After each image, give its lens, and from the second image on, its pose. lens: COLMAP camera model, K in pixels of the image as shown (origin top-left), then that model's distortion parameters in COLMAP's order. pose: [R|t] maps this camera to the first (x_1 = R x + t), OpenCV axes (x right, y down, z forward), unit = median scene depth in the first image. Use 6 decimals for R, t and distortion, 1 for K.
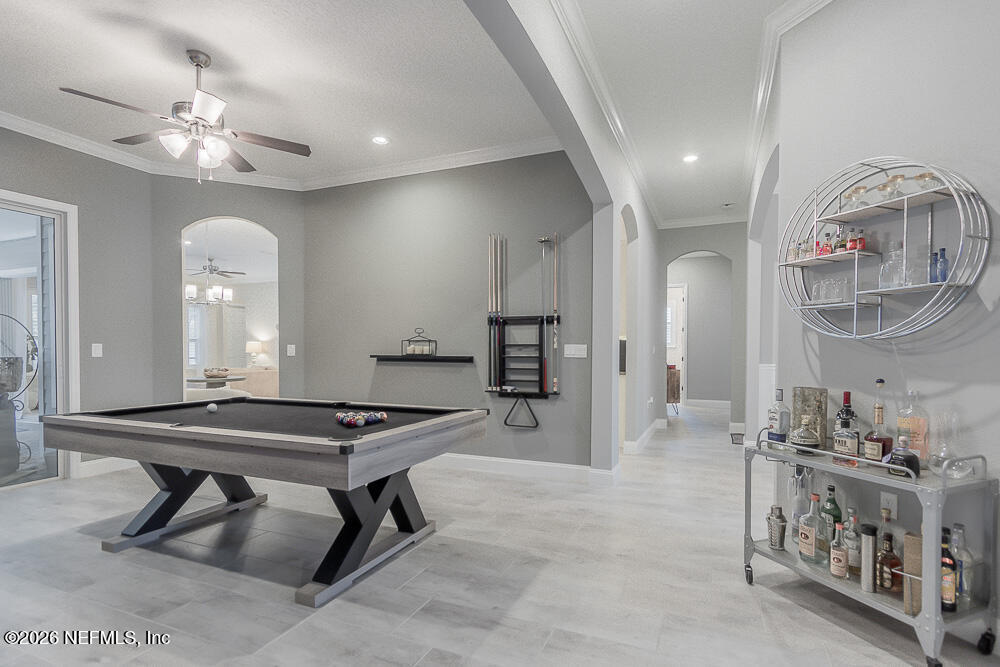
lens RADIAL K [[478.0, 0, 504.8], [0, 478.0, 339.4], [0, 0, 1]] dist [0.012239, -0.000275]
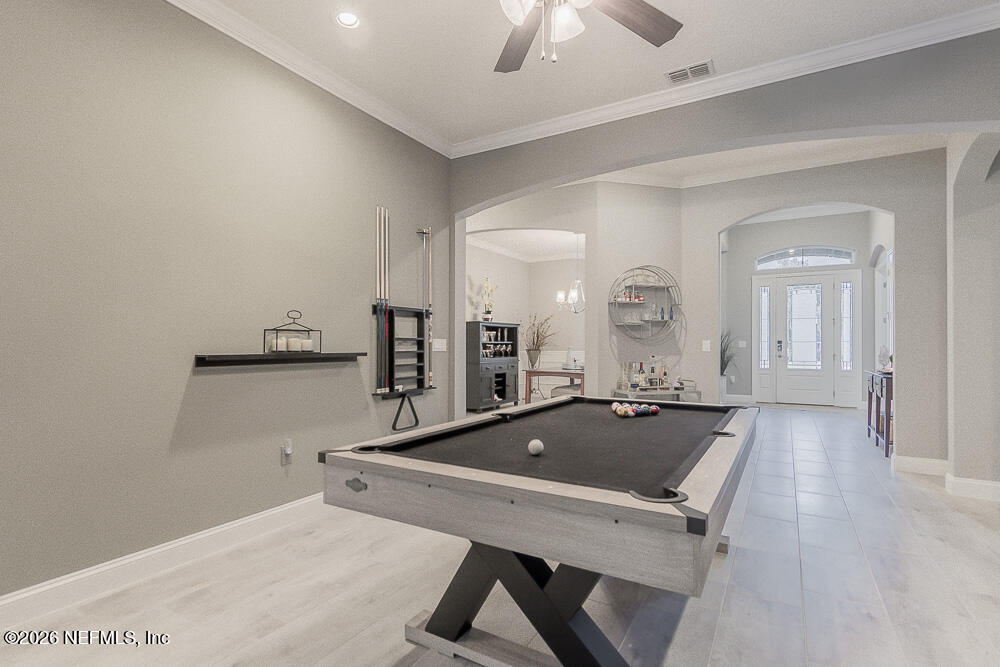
lens RADIAL K [[478.0, 0, 502.6], [0, 478.0, 337.8], [0, 0, 1]] dist [0.012239, -0.000275]
pose [[0.131207, 0.011288, 0.991291, -0.836499], [-0.022153, 0.999719, -0.008452, 0.012994], [-0.991107, -0.020851, 0.131420, 0.688040]]
